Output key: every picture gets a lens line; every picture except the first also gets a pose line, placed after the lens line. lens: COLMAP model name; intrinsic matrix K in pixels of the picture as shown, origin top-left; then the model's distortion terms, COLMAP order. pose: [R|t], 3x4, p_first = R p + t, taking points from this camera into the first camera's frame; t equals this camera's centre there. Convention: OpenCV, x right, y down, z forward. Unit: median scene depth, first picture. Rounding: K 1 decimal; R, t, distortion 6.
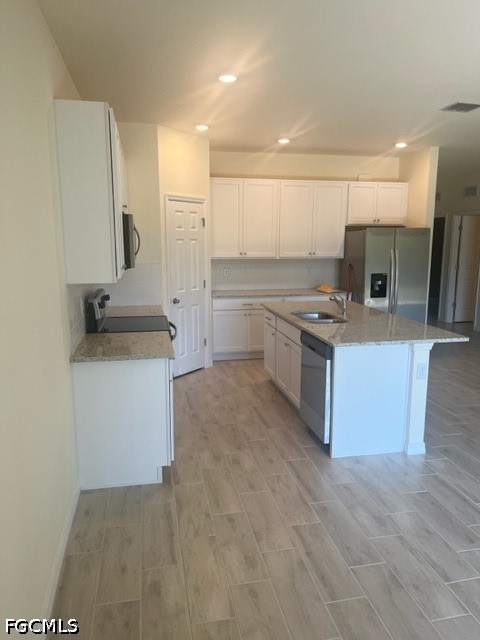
lens RADIAL K [[482.1, 0, 249.0], [0, 482.1, 318.8], [0, 0, 1]] dist [0.049802, -0.060524]
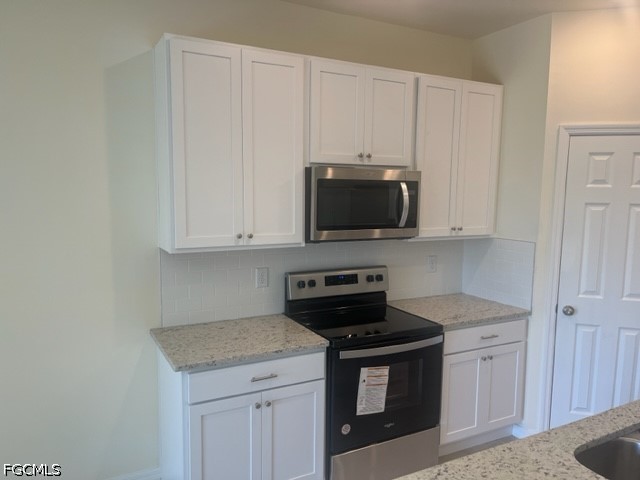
lens RADIAL K [[482.1, 0, 318.0], [0, 482.1, 238.1], [0, 0, 1]] dist [0.049802, -0.060524]
pose [[0.273146, 0.098018, -0.956966, 0.402487], [-0.164776, 0.984860, 0.053844, -0.135658], [0.947755, 0.142978, 0.285162, 0.717505]]
